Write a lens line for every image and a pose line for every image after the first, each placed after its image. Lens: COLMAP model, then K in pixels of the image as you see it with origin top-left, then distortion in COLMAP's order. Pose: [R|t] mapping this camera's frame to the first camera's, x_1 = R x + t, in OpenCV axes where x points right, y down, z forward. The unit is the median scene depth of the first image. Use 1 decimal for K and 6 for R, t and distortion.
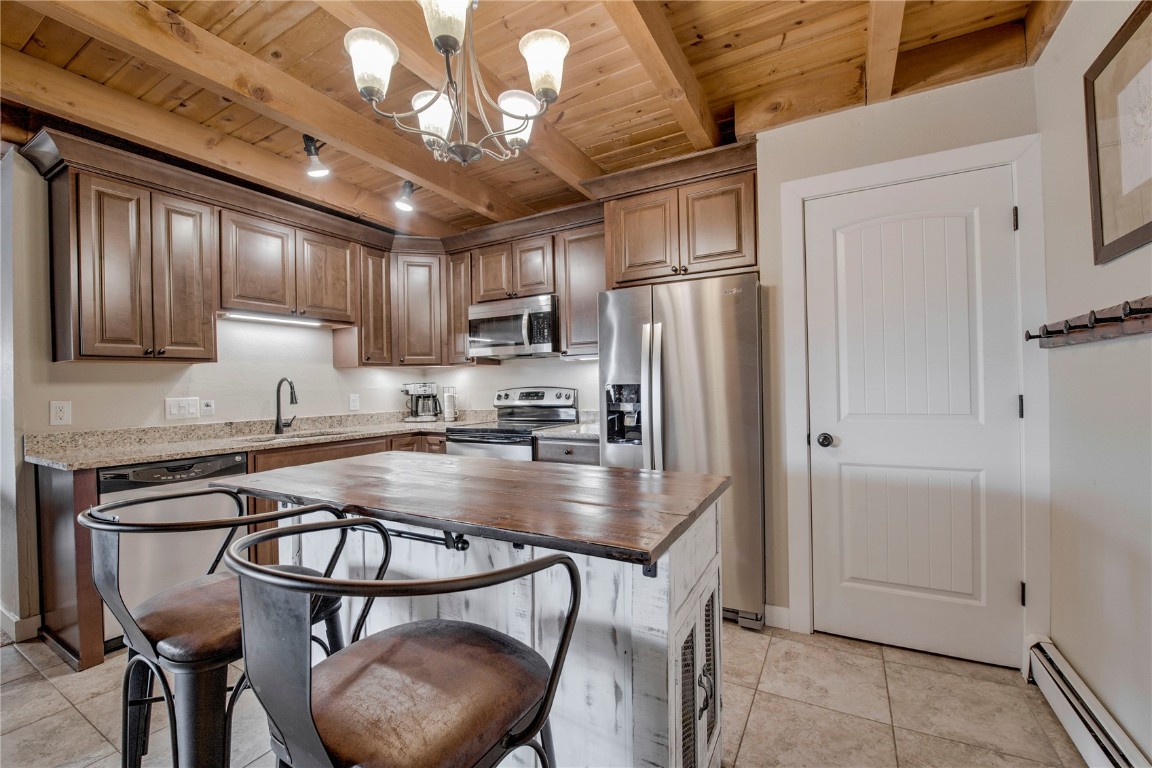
lens RADIAL K [[466.6, 0, 576.0], [0, 466.6, 384.0], [0, 0, 1]] dist [-0.011709, 0.000085]
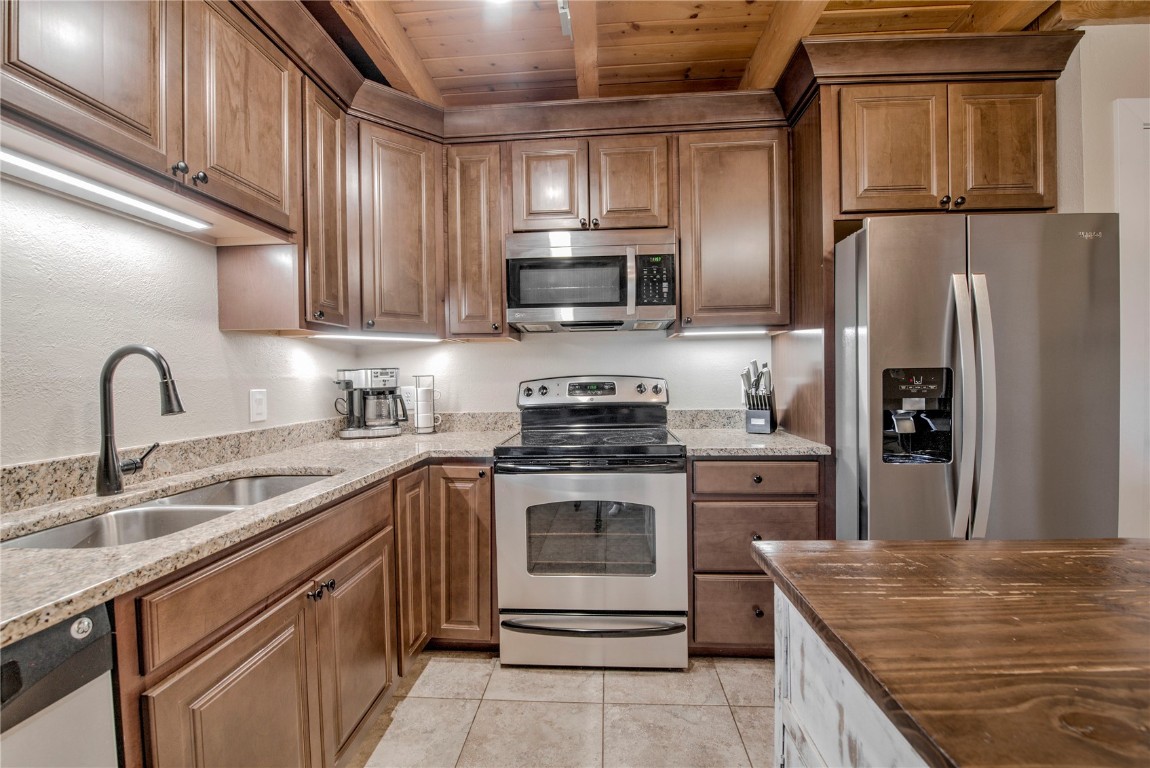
lens RADIAL K [[465.8, 0, 575.0], [0, 465.8, 384.0], [0, 0, 1]] dist [-0.011709, 0.000085]
pose [[0.903493, -0.003361, 0.428590, -0.441148], [-0.002100, 0.999923, 0.012269, 0.011938], [-0.428598, -0.011985, 0.903416, 0.480252]]
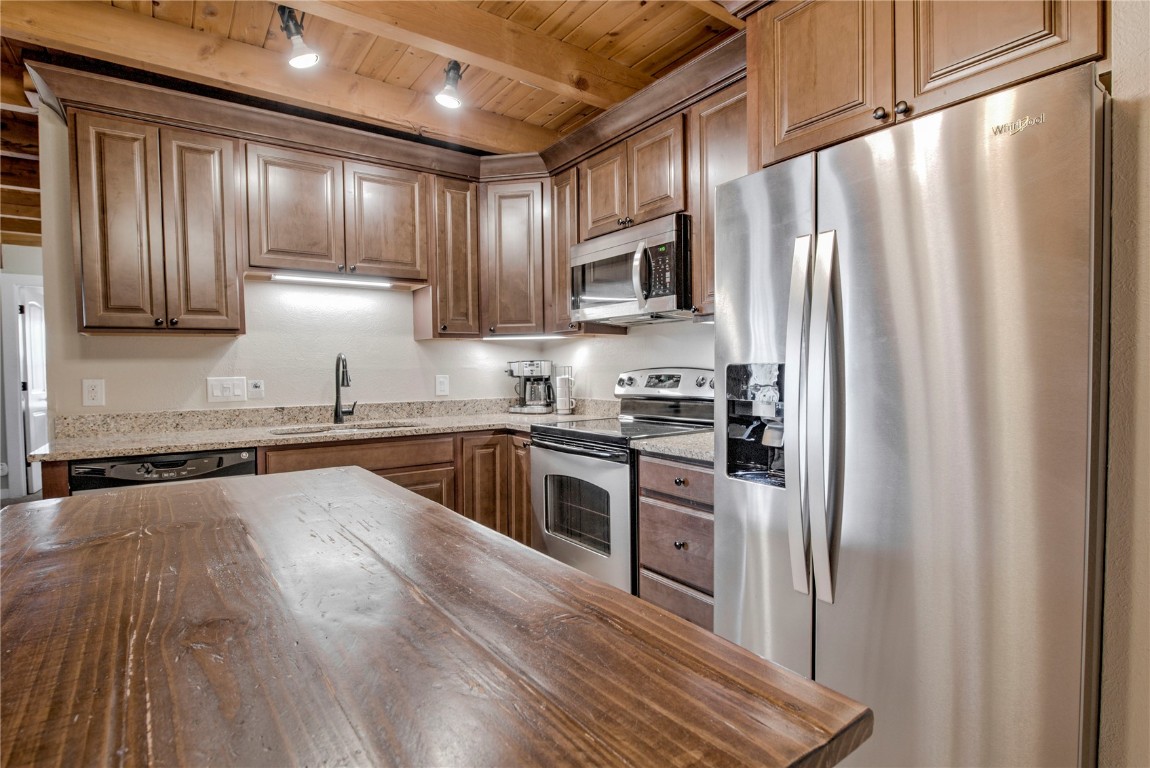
lens RADIAL K [[562.9, 0, 577.6], [0, 562.9, 383.4], [0, 0, 1]] dist [-0.004254, -0.001519]
pose [[0.908145, 0.020094, -0.418174, 0.136653], [-0.004501, 0.999258, 0.038241, -0.000669], [0.418632, -0.032846, 0.907562, 0.281847]]
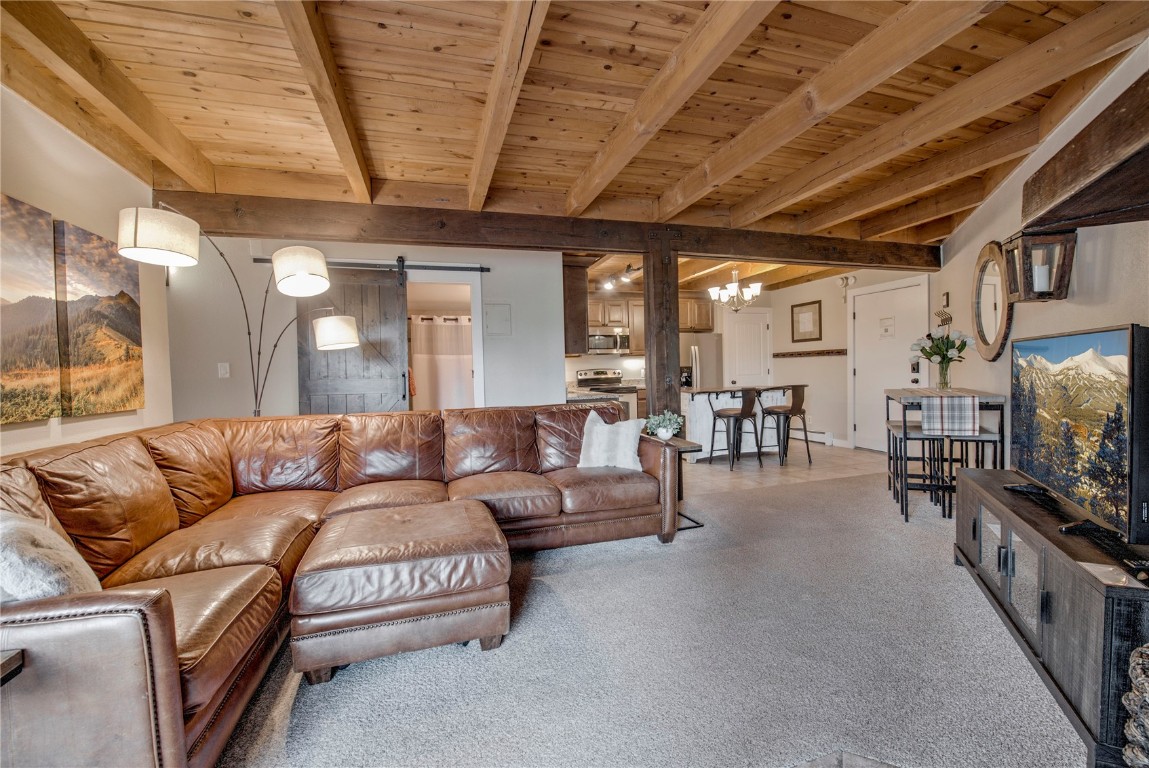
lens RADIAL K [[413.1, 0, 574.5], [0, 413.1, 384.0], [0, 0, 1]] dist [-0.000500, -0.000119]
pose [[0.707908, -0.020109, 0.706018, -1.647576], [0.008297, 0.999762, 0.020157, 0.039465], [-0.706256, -0.008412, 0.707907, -0.239877]]
